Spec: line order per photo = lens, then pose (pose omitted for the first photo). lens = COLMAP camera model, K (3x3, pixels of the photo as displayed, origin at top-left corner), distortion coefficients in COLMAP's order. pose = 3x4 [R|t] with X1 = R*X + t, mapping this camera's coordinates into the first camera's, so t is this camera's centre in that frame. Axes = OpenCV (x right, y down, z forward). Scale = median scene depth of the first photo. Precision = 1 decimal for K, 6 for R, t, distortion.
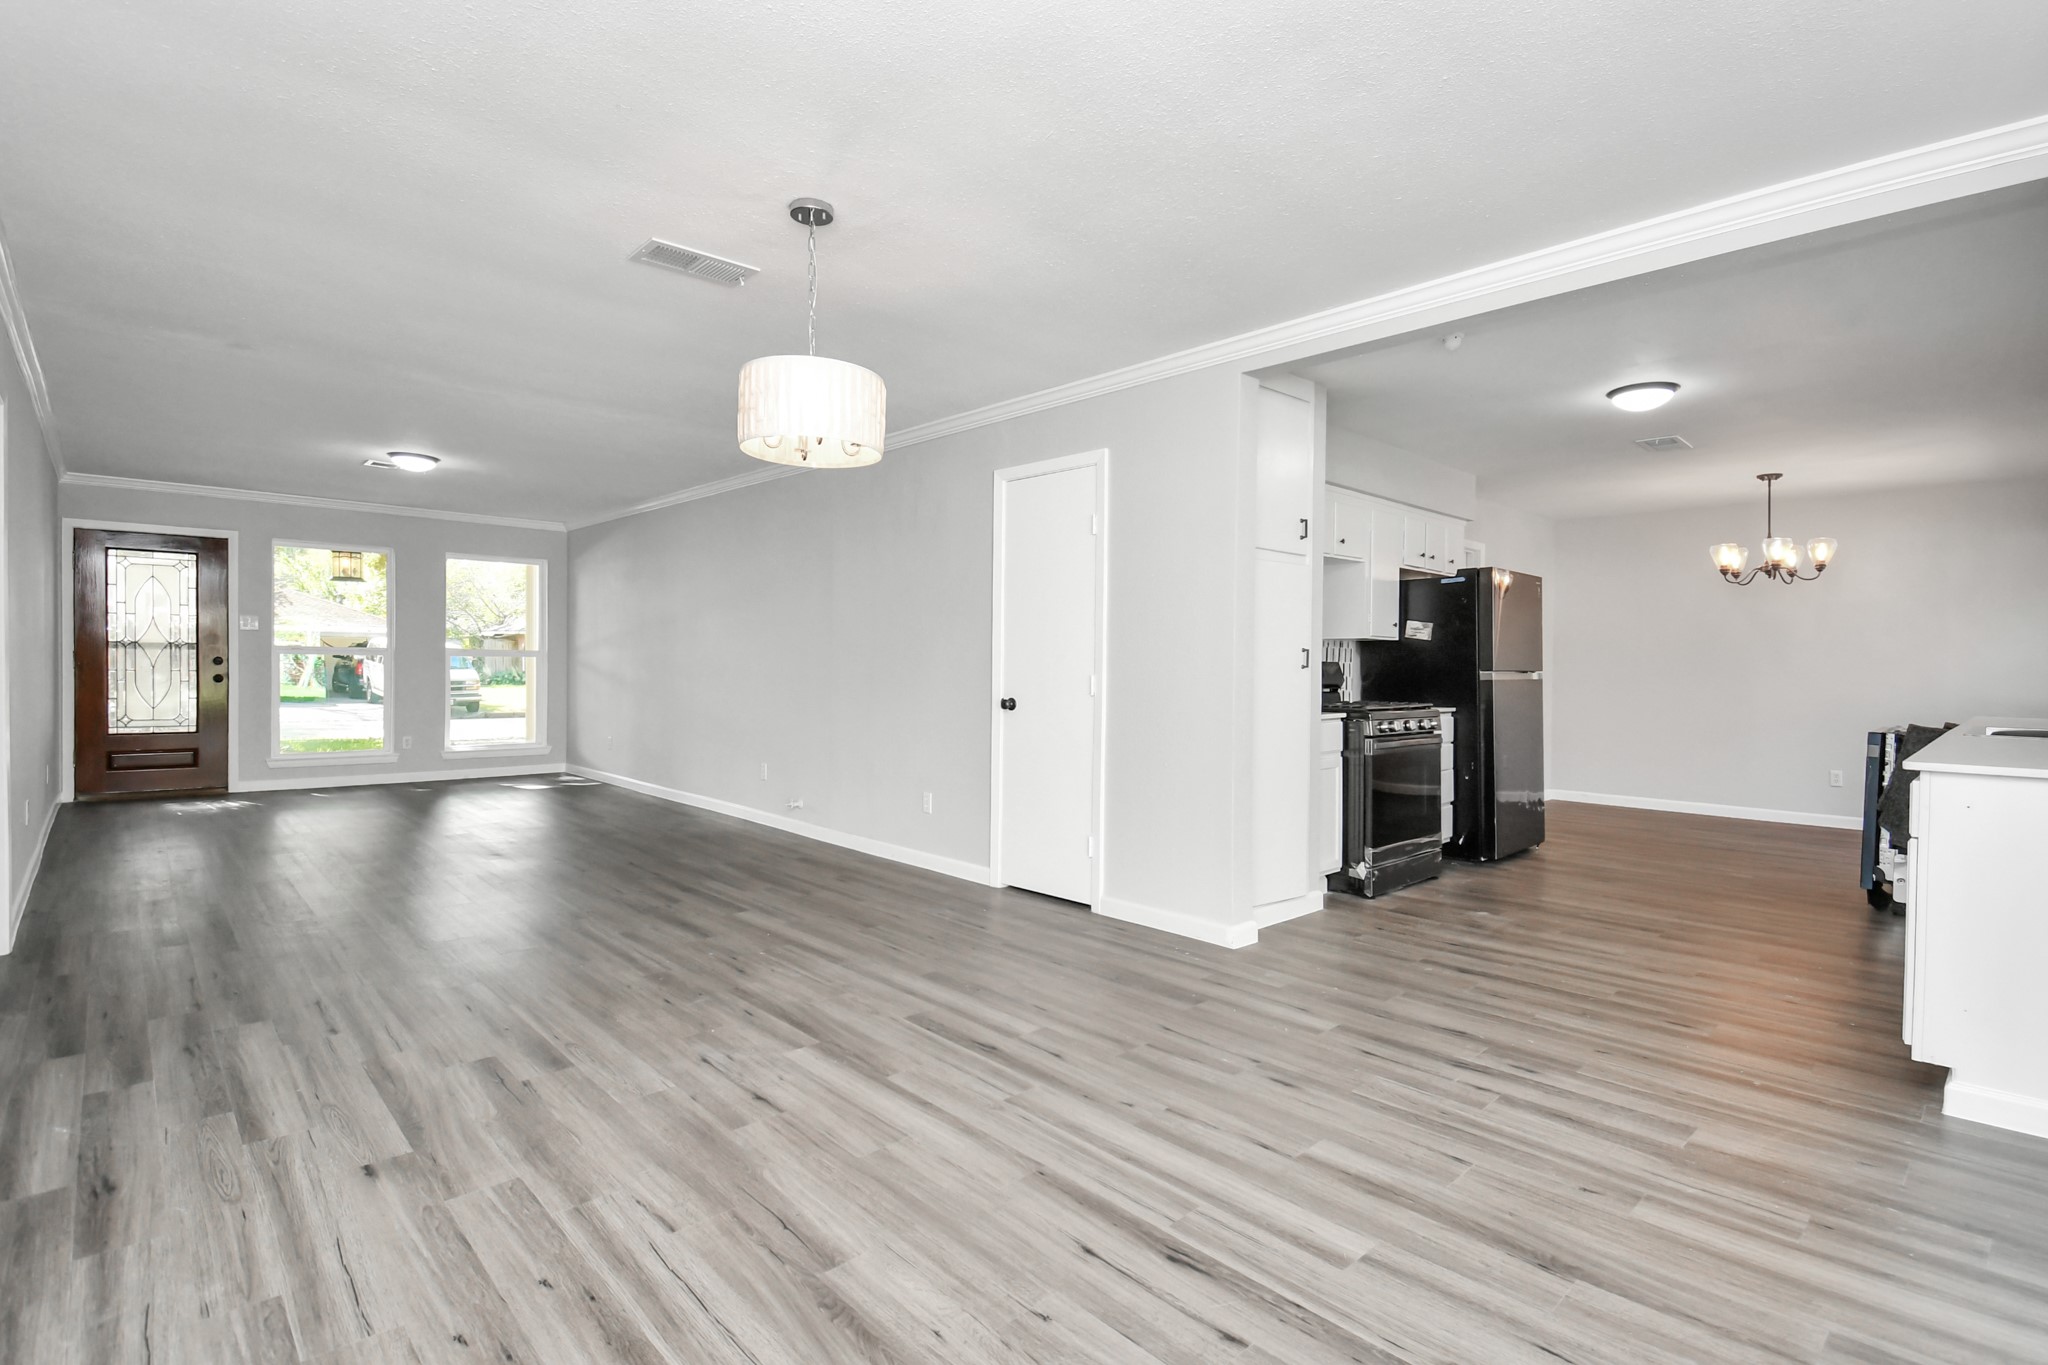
lens RADIAL K [[942.7, 0, 1028.8], [0, 942.7, 677.4], [0, 0, 1]] dist [-0.004633, -0.010689]
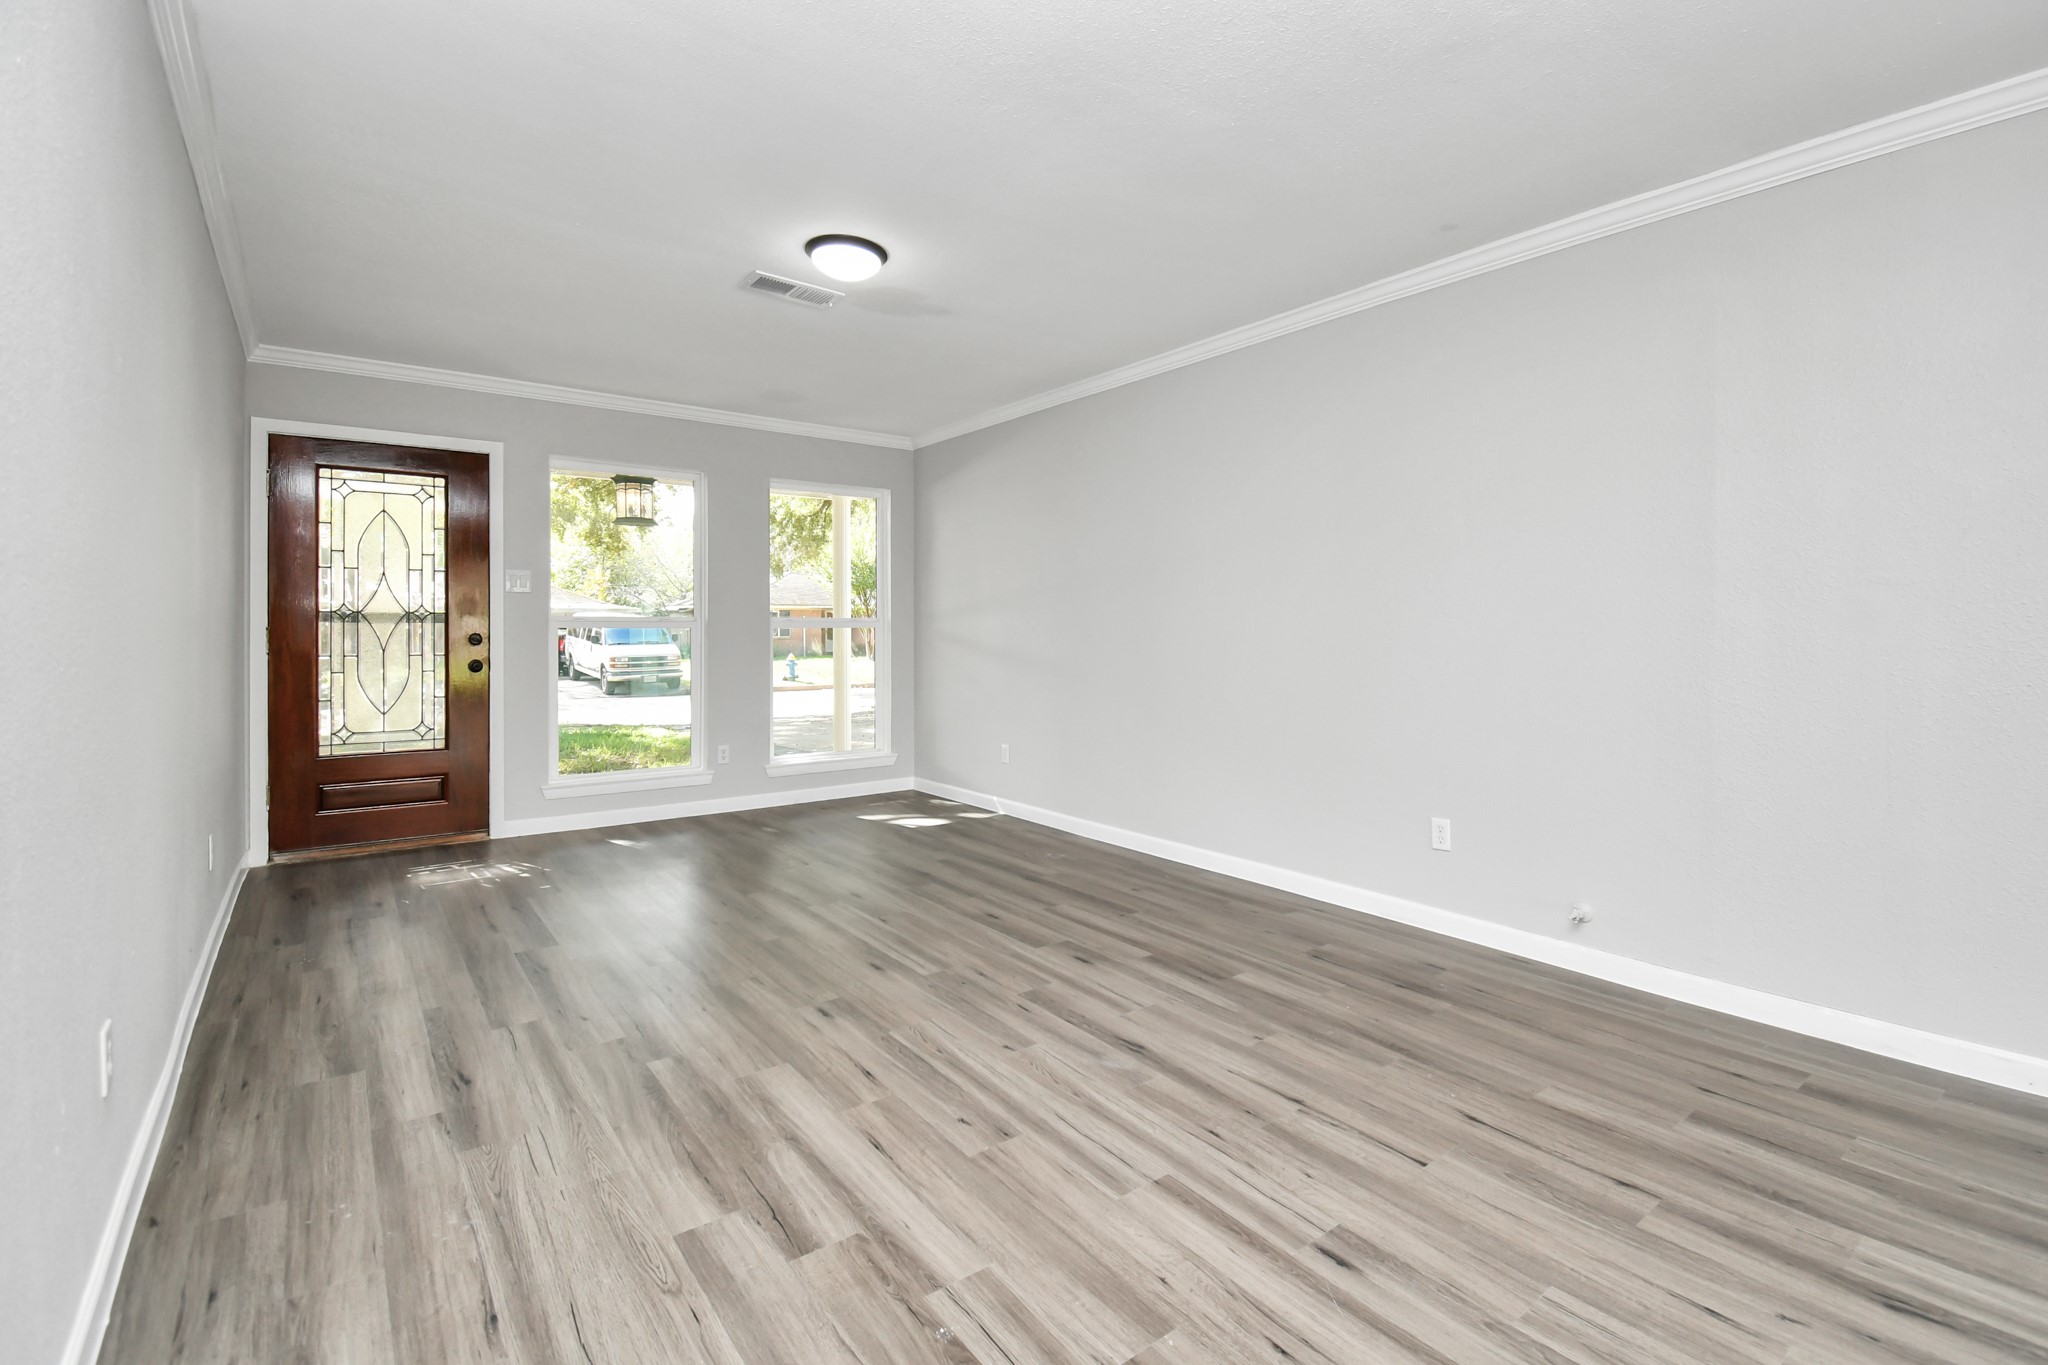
lens RADIAL K [[908.5, 0, 1048.6], [0, 908.5, 641.3], [0, 0, 1]] dist [-0.006016, -0.002862]
pose [[0.994603, -0.014044, -0.102797, -0.409134], [0.013733, 0.999899, -0.003732, -0.008918], [0.102839, 0.002300, 0.994695, 0.414487]]
